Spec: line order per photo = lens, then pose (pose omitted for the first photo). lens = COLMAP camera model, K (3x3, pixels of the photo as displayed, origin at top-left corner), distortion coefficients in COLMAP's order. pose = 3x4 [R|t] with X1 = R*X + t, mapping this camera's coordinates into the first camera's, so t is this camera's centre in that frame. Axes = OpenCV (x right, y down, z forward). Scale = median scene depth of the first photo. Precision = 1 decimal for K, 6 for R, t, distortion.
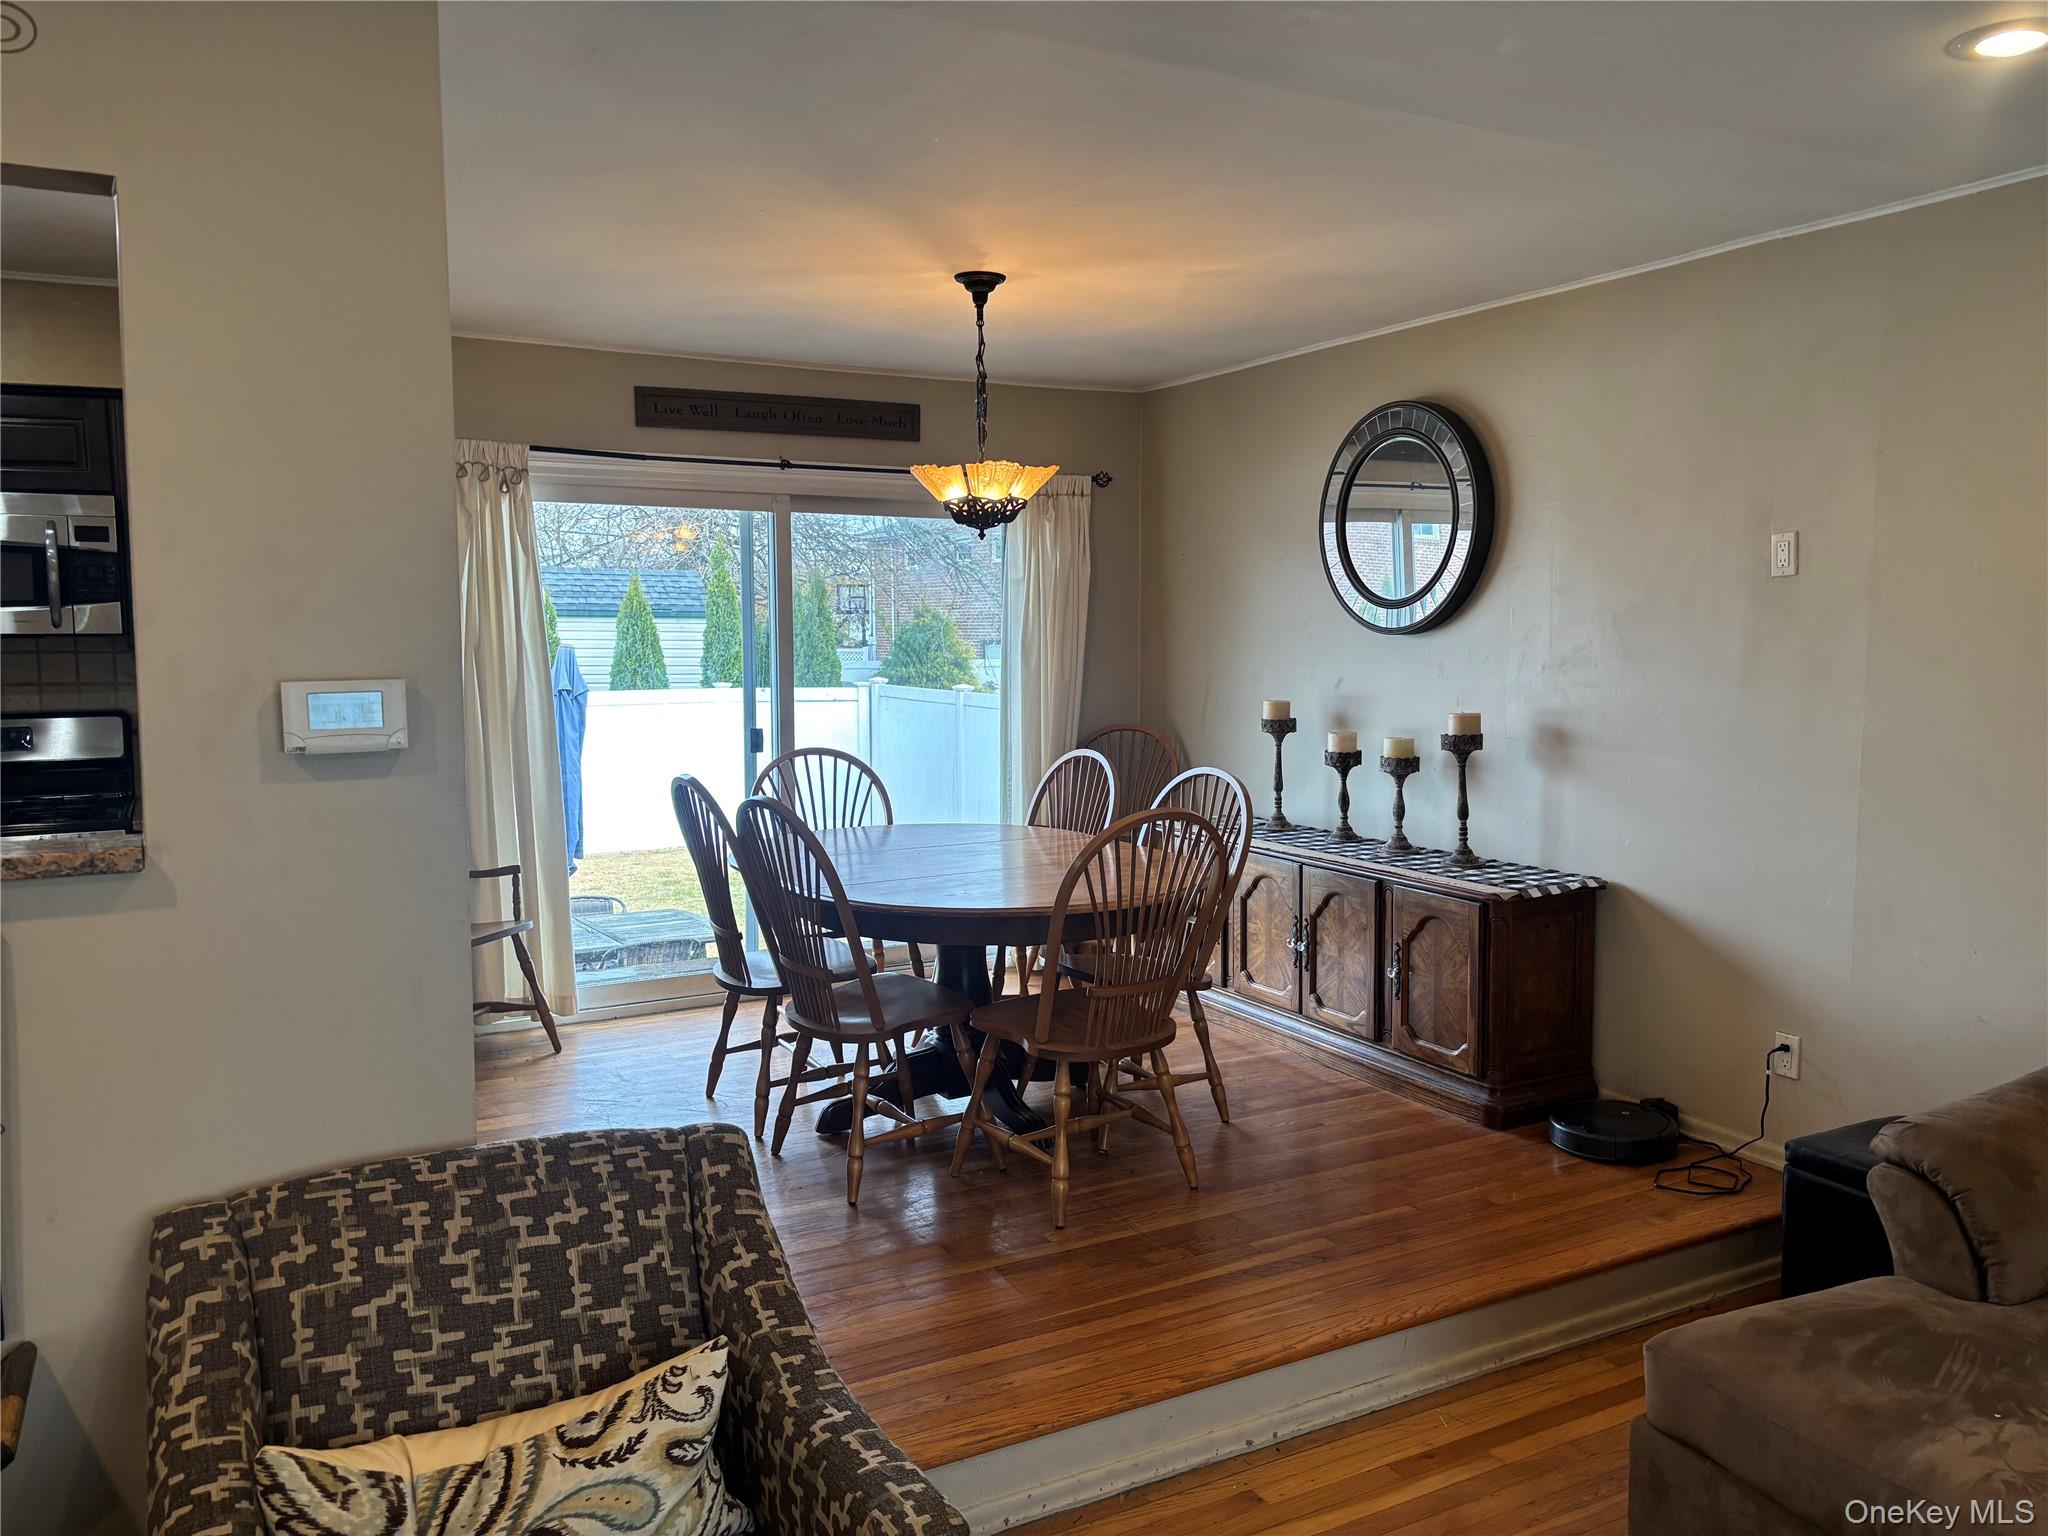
lens RADIAL K [[1533.6, 0, 1022.8], [0, 1533.6, 768.9], [0, 0, 1]] dist [0.029373, -0.001891]
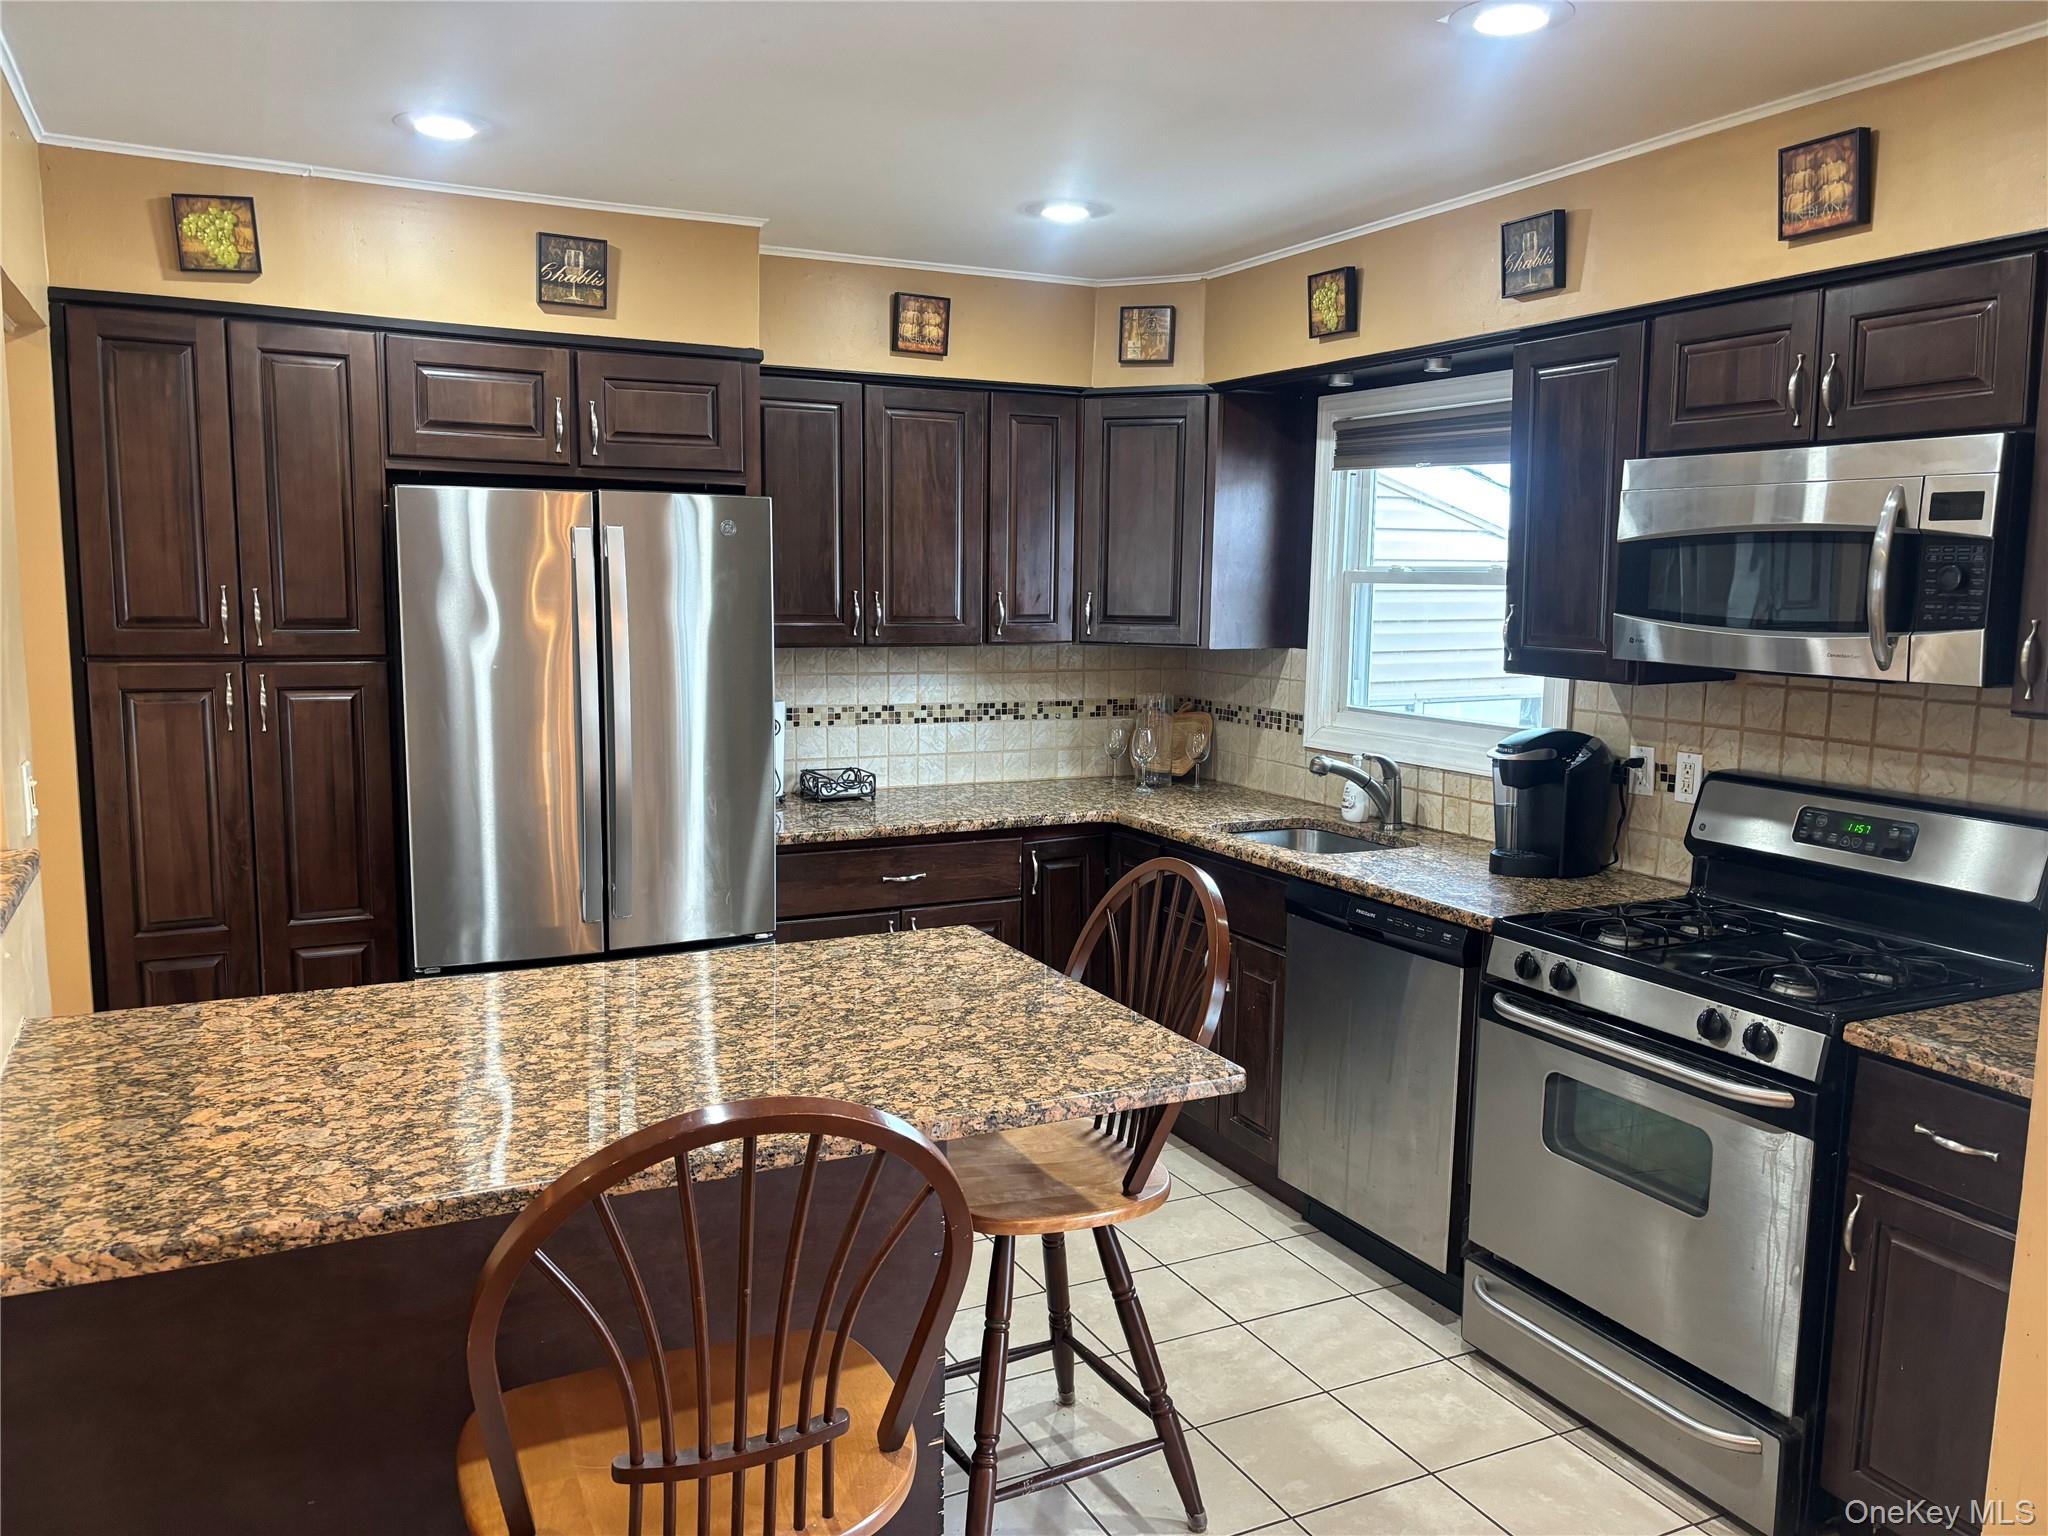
lens RADIAL K [[1533.6, 0, 1023.6], [0, 1533.6, 763.5], [0, 0, 1]] dist [0.029373, -0.001891]
pose [[-0.020702, 0.150783, -0.988350, -0.038464], [-0.123016, 0.980666, 0.152188, -0.105180], [0.992189, 0.124734, -0.001753, 0.686184]]
